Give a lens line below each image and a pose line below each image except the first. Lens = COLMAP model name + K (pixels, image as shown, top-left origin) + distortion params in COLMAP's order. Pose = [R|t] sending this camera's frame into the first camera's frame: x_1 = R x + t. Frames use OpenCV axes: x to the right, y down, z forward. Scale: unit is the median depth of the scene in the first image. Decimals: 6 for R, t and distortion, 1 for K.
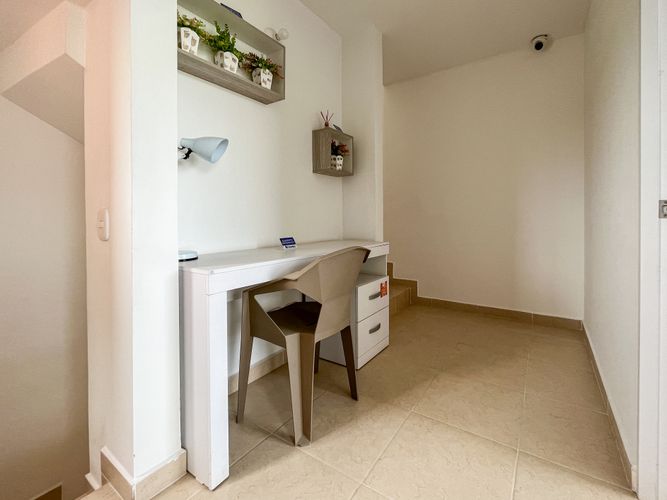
lens RADIAL K [[294.4, 0, 336.6], [0, 294.4, 218.5], [0, 0, 1]] dist [-0.002120, -0.000425]
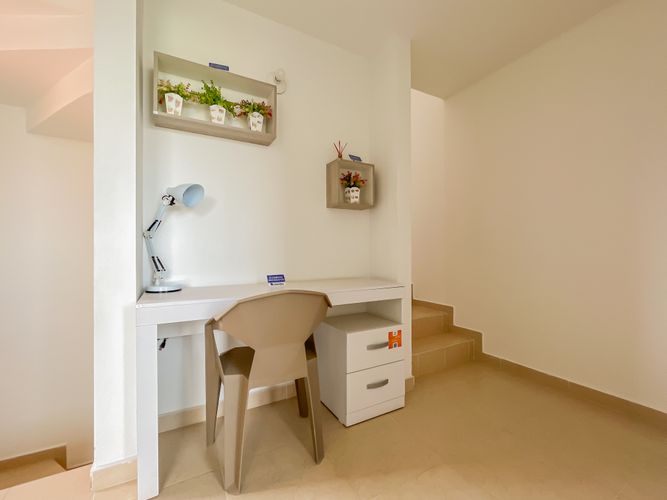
lens RADIAL K [[273.0, 0, 333.5], [0, 273.0, 250.0], [0, 0, 1]] dist [0.002460, 0.000031]
pose [[0.885632, 0.003290, -0.464376, 0.393387], [-0.002799, 0.999995, 0.001747, -0.020065], [0.464379, -0.000247, 0.885637, 0.234627]]
